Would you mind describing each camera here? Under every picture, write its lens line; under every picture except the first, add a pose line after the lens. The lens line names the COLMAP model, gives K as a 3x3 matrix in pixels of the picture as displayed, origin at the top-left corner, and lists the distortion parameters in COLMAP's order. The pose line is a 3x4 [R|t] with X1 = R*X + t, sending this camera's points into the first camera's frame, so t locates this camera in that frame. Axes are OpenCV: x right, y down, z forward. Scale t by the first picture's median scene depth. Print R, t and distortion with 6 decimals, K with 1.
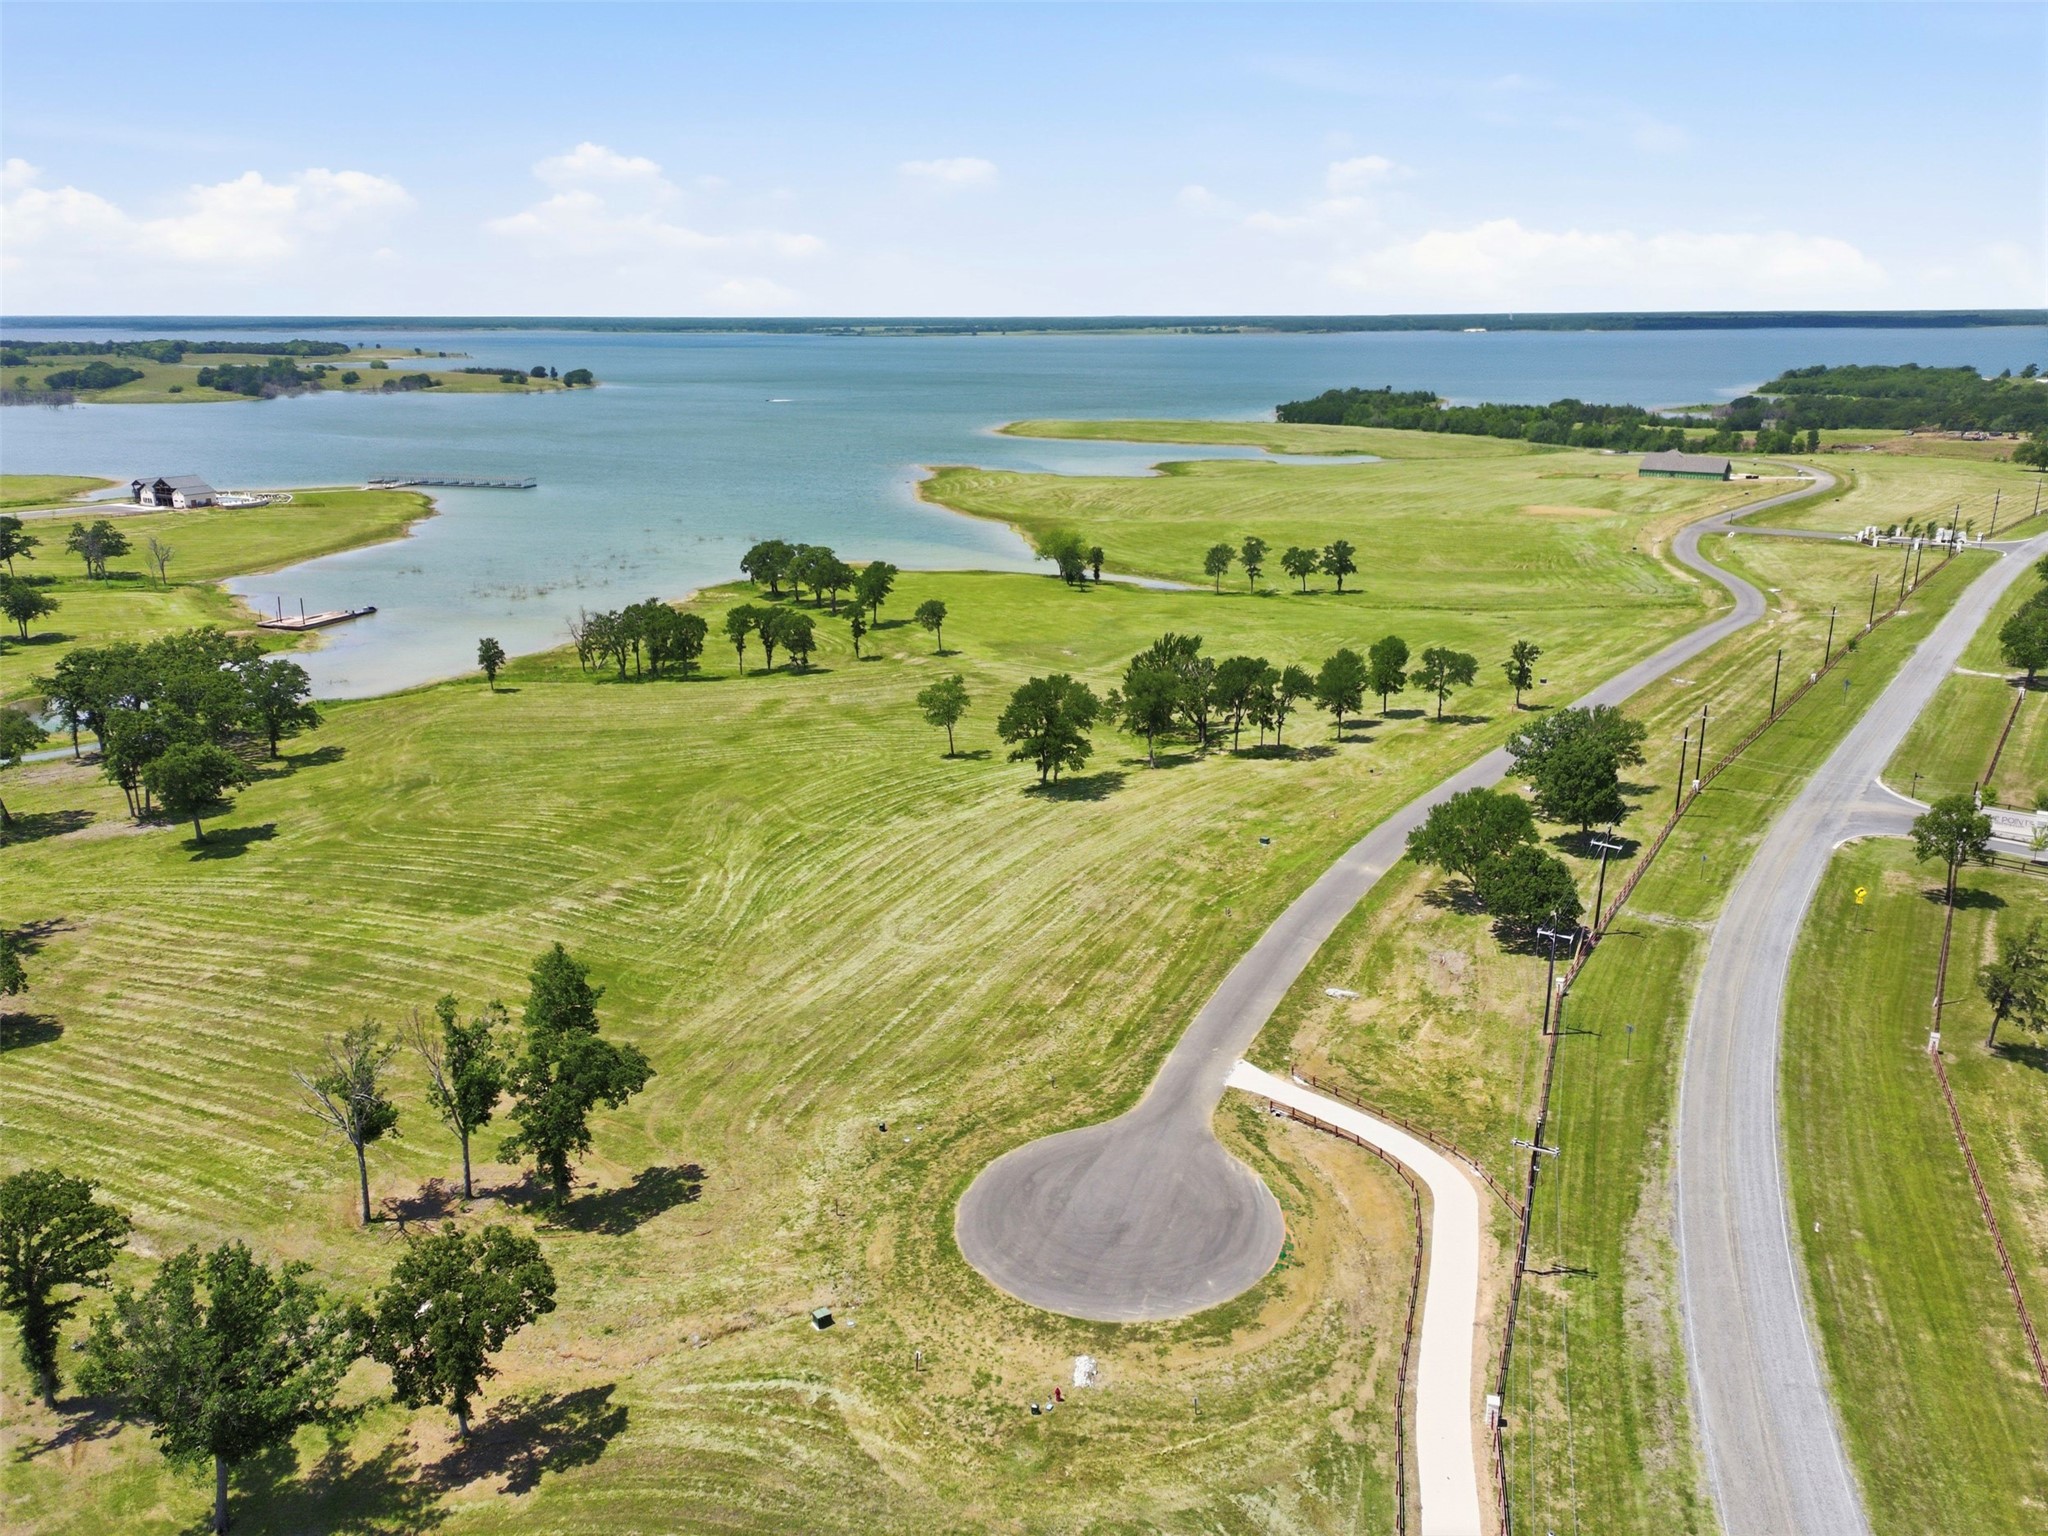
lens RADIAL K [[1510.7, 0, 1043.1], [0, 1510.7, 760.5], [0, 0, 1]] dist [0.073520, -0.069901]
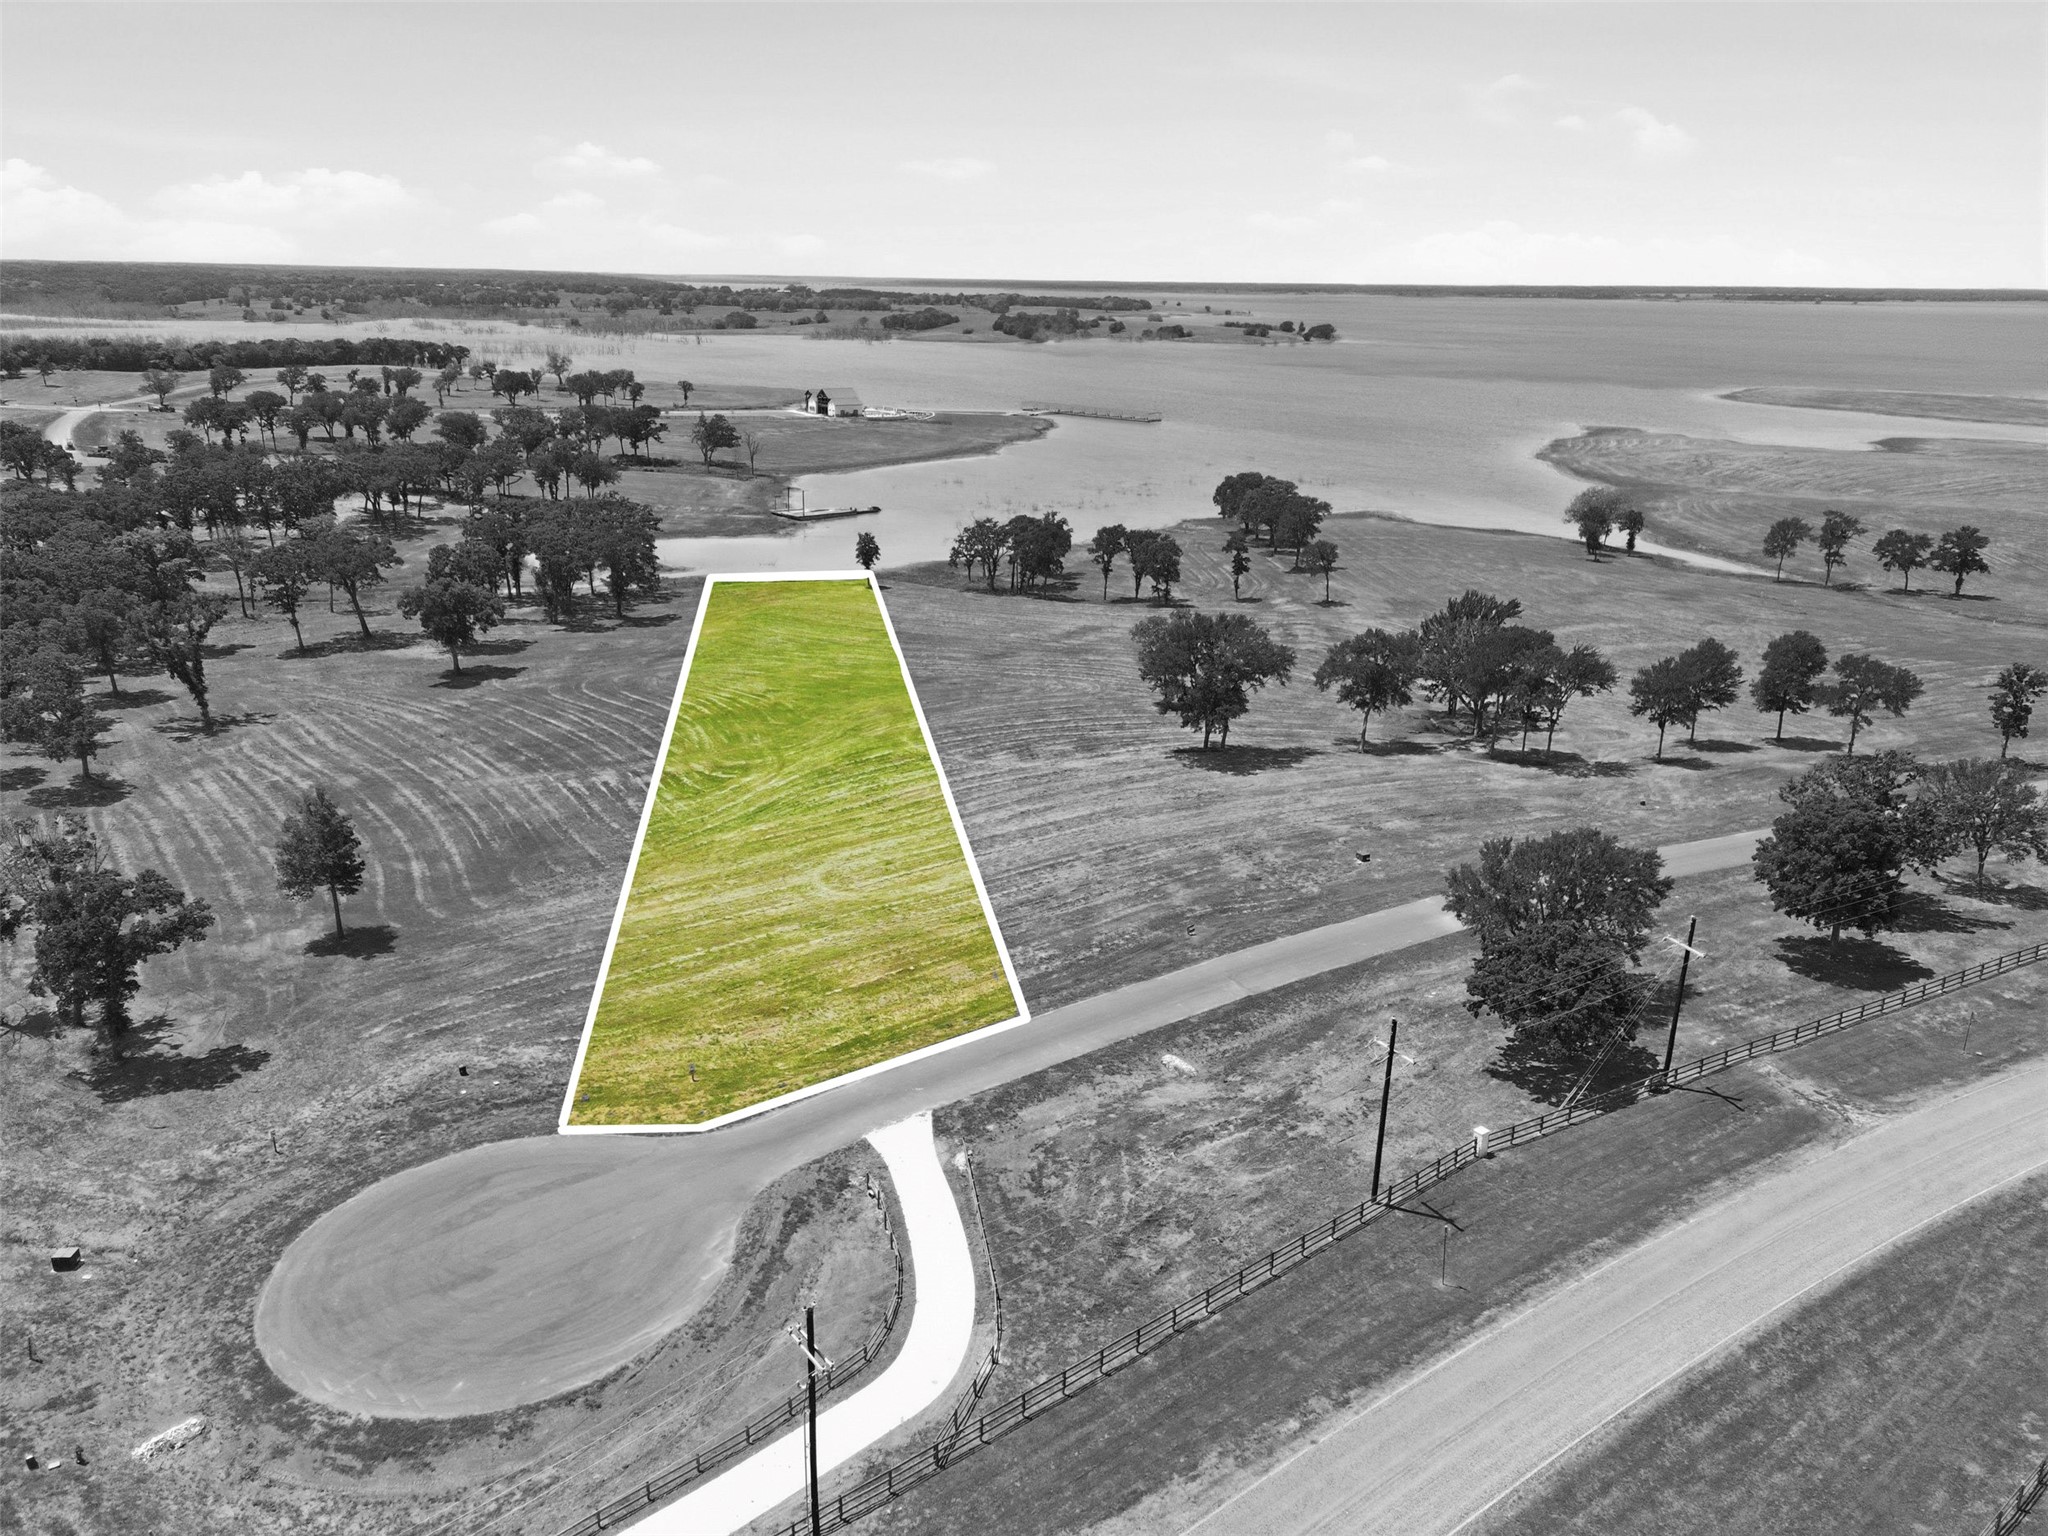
lens RADIAL K [[1510.7, 0, 1043.1], [0, 1510.7, 760.5], [0, 0, 1]] dist [0.073520, -0.069901]
pose [[0.874547, 0.163436, -0.456569, 0.333573], [-0.154738, 0.986329, 0.056675, -0.011056], [0.459590, 0.021084, 0.887881, 0.266050]]
